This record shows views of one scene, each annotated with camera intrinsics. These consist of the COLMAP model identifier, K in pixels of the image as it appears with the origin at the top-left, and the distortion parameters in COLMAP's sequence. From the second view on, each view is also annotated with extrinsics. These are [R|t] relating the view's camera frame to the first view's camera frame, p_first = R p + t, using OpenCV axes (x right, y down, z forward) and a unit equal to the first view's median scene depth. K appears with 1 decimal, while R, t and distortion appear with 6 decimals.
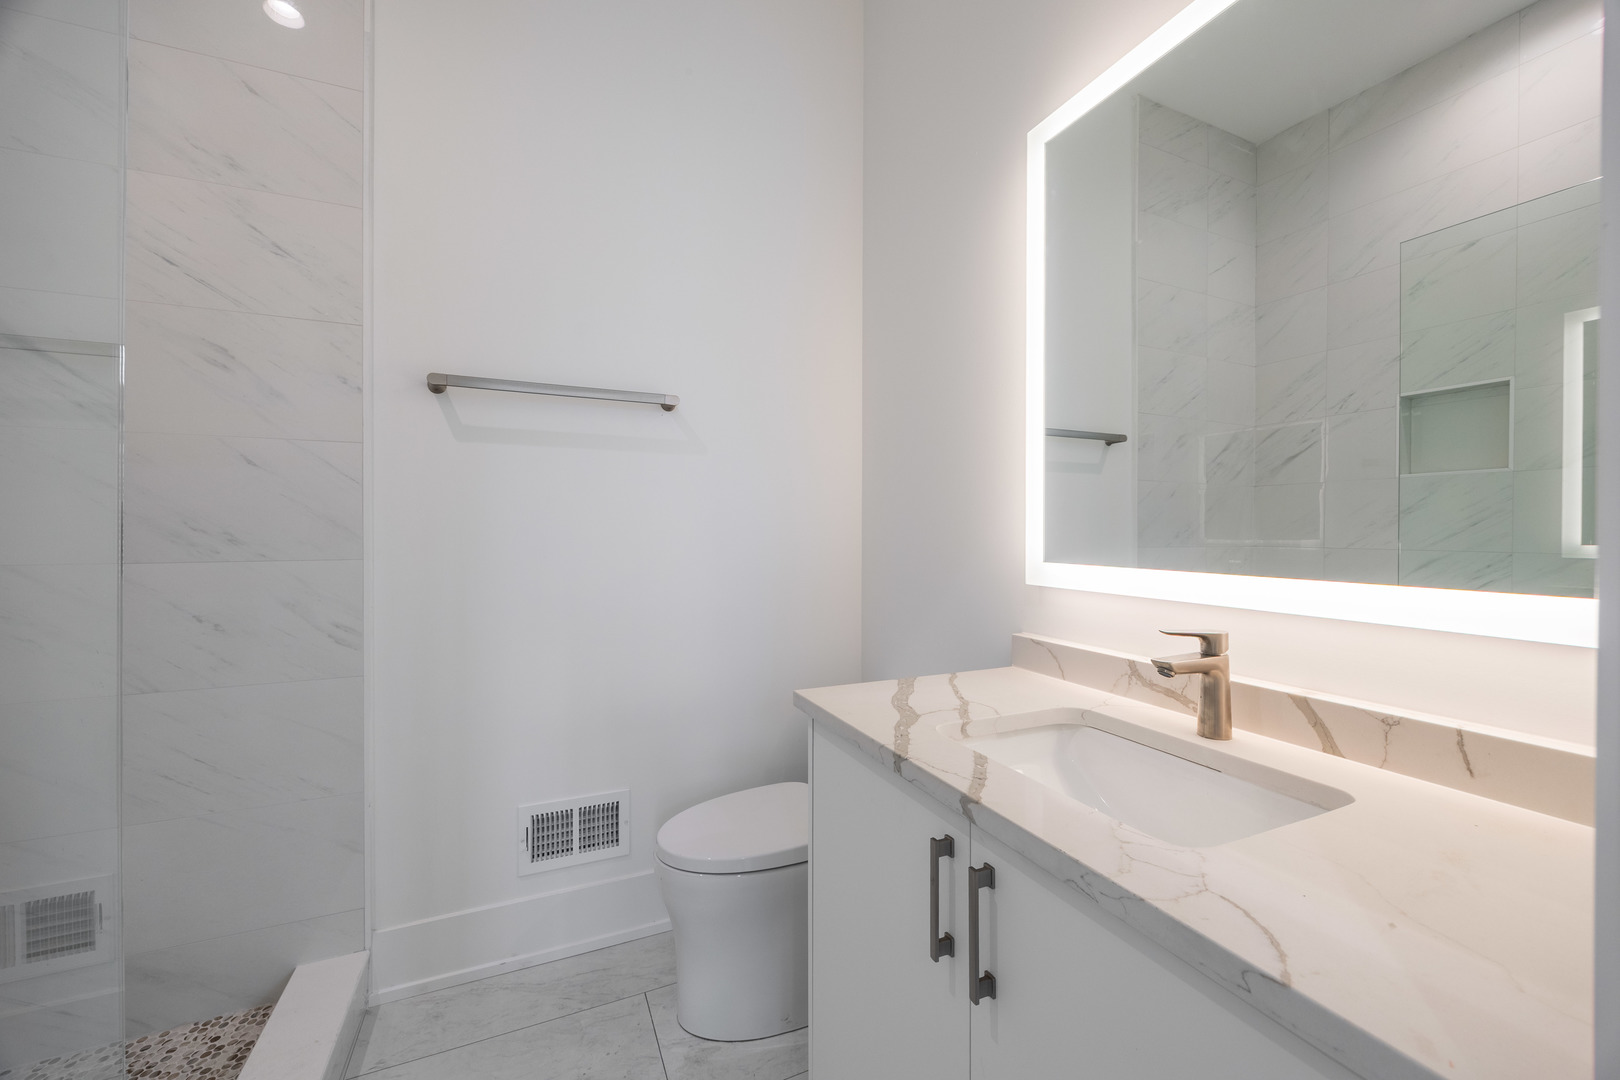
lens RADIAL K [[626.5, 0, 812.4], [0, 626.5, 547.8], [0, 0, 1]] dist [0.000736, -0.000350]
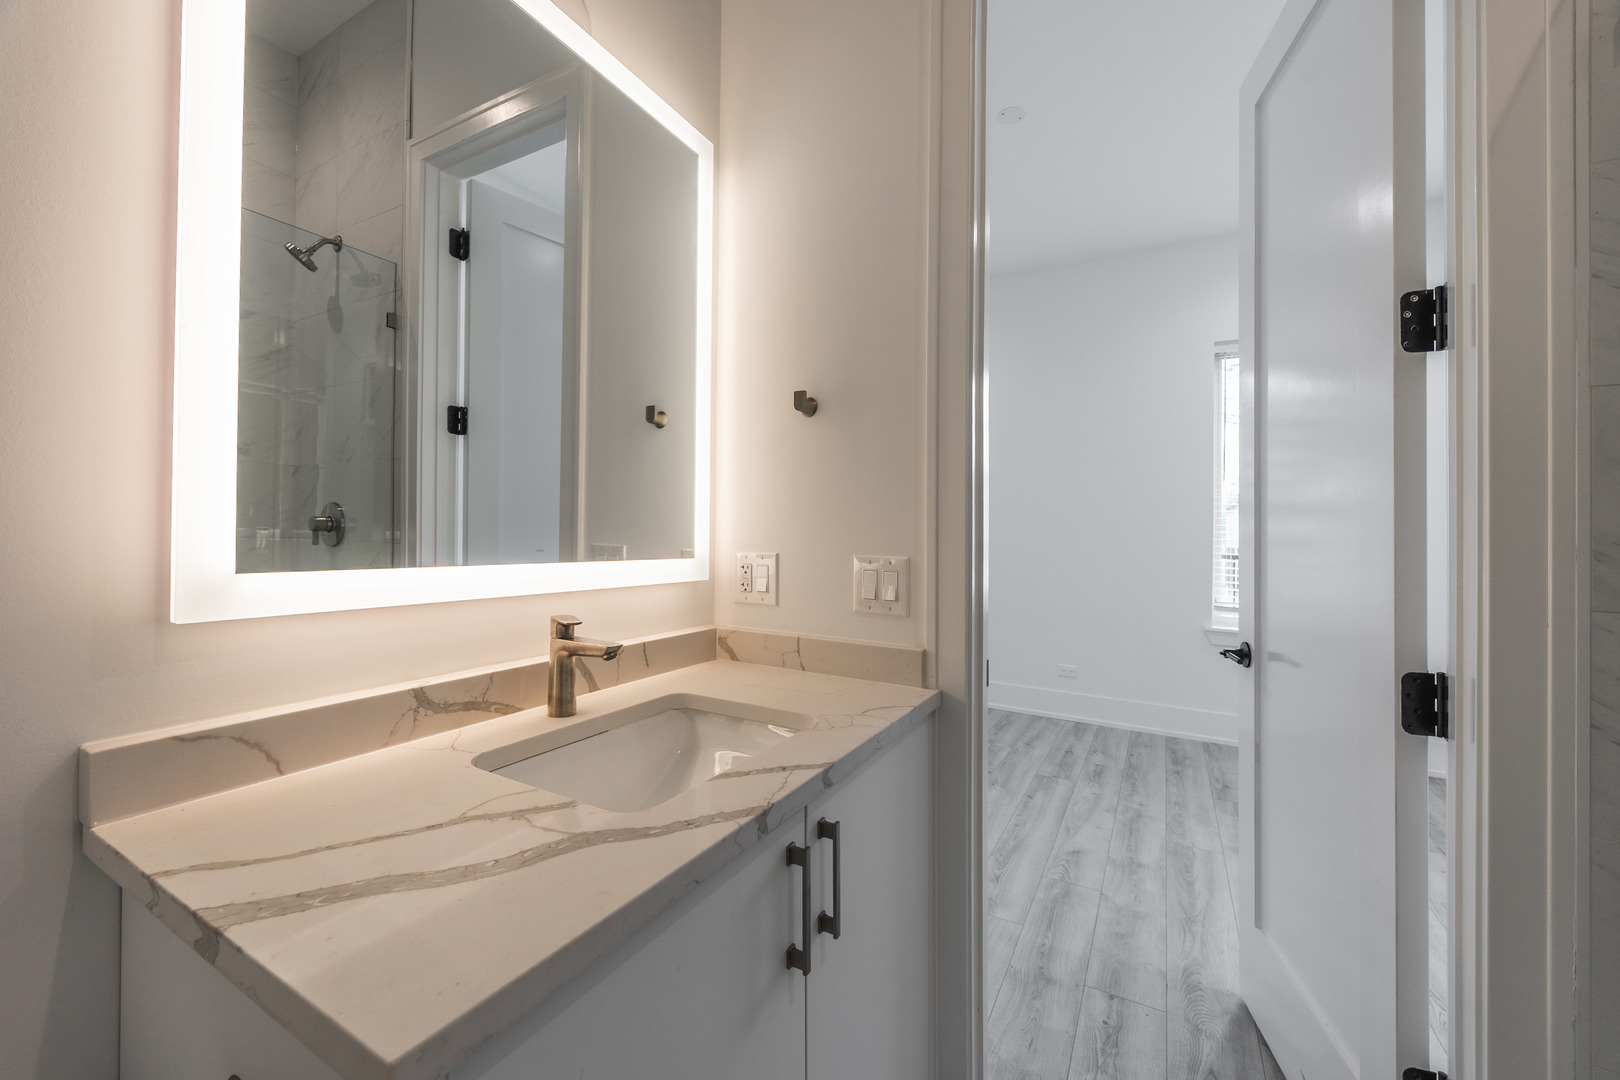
lens RADIAL K [[626.5, 0, 812.4], [0, 626.5, 547.8], [0, 0, 1]] dist [0.000736, -0.000350]
pose [[-0.595315, -0.029053, 0.802967, -0.493895], [0.000147, 0.999342, 0.036268, -0.025911], [-0.803493, 0.021709, -0.594919, 1.346727]]
